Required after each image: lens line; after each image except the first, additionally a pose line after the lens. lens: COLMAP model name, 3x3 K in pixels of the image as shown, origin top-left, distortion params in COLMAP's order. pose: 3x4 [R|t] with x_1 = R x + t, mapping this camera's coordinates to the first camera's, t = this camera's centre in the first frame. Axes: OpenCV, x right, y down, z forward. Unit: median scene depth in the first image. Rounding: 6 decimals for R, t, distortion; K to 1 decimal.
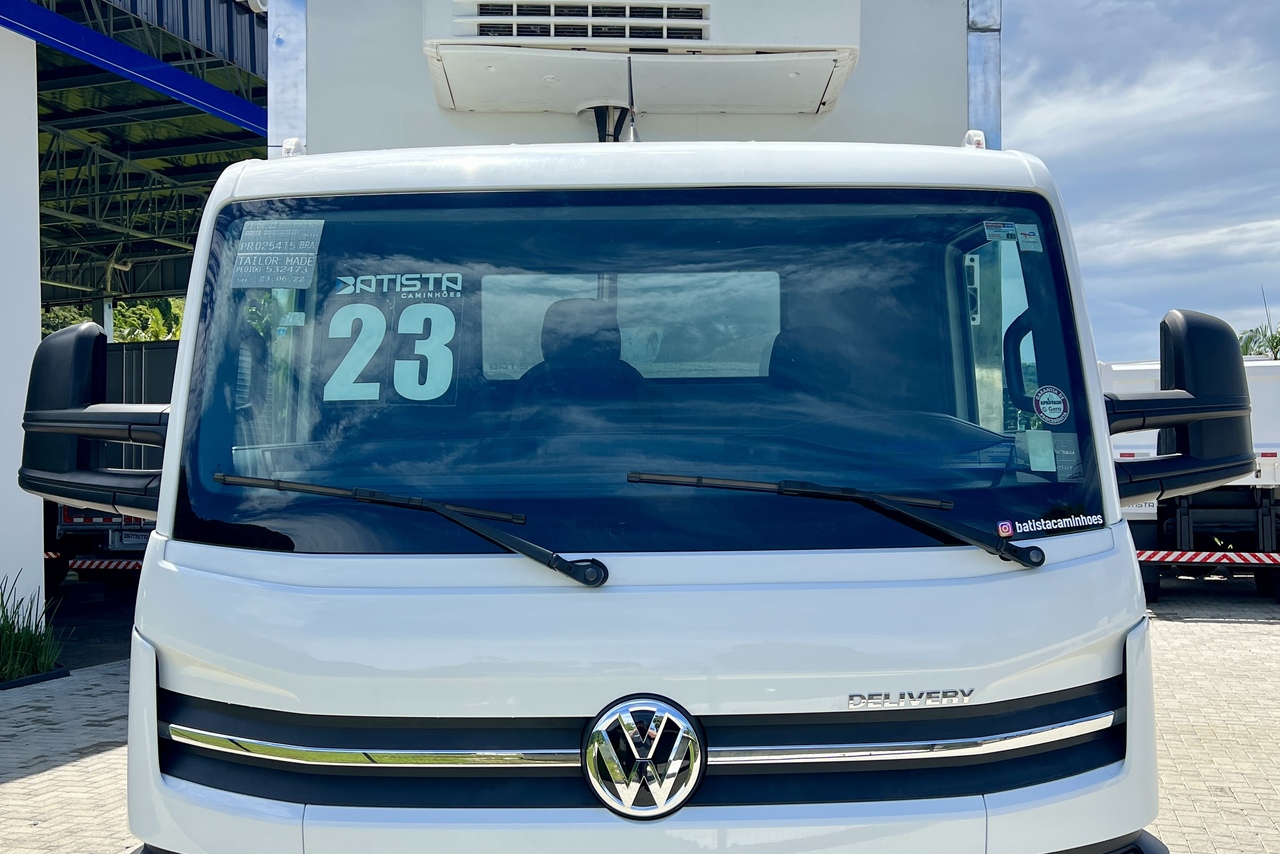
lens RADIAL K [[1267.7, 0, 637.3], [0, 1267.7, 413.0], [0, 0, 1]] dist [0.043301, 0.000000]
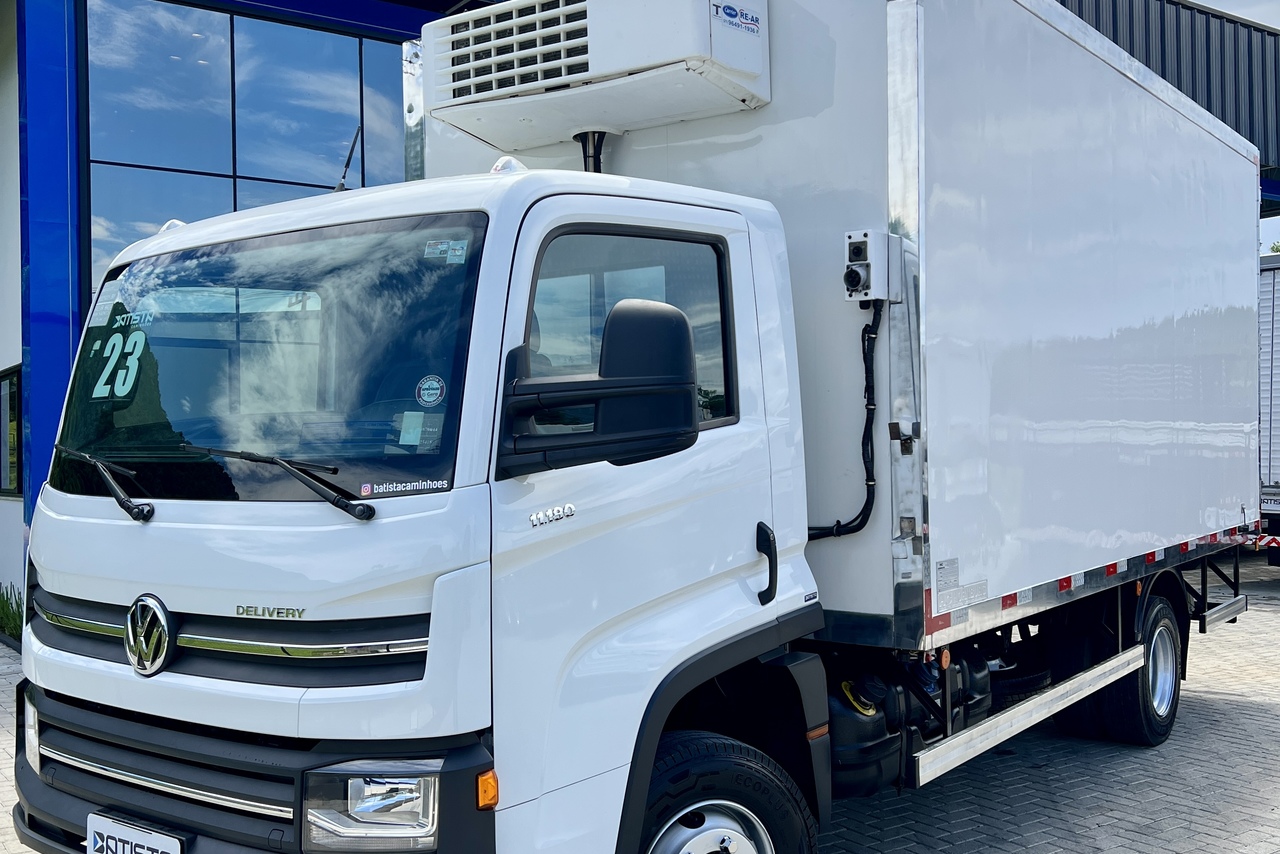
lens RADIAL K [[1267.7, 0, 636.6], [0, 1267.7, 432.6], [0, 0, 1]] dist [0.043301, 0.000000]
pose [[0.804997, -0.003104, -0.593271, 1.217442], [0.025189, 0.999263, 0.028949, 0.003556], [0.592744, -0.038247, 0.804482, 0.131455]]
